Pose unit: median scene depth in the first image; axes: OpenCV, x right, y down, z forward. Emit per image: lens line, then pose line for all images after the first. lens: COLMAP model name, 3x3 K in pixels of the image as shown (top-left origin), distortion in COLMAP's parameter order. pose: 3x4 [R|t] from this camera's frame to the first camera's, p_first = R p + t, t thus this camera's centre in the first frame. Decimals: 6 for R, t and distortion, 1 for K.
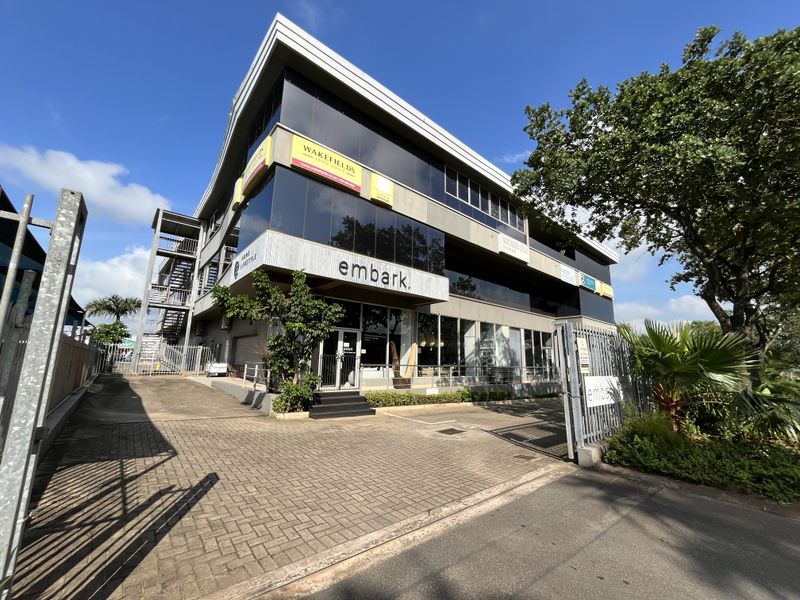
lens RADIAL K [[325.3, 0, 398.9], [0, 325.3, 302.9], [0, 0, 1]] dist [0.001376, 0.000349]
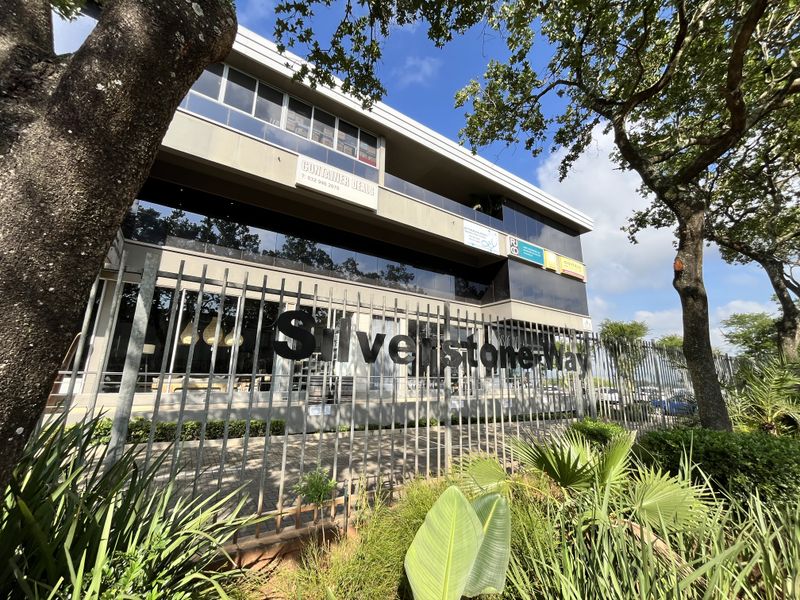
lens RADIAL K [[325.3, 0, 401.1], [0, 325.3, 298.4], [0, 0, 1]] dist [0.001376, 0.000349]
pose [[0.992896, -0.040765, -0.111787, 0.438811], [0.033278, 0.997127, -0.068041, 0.080404], [0.114239, 0.063838, 0.991400, 0.336556]]
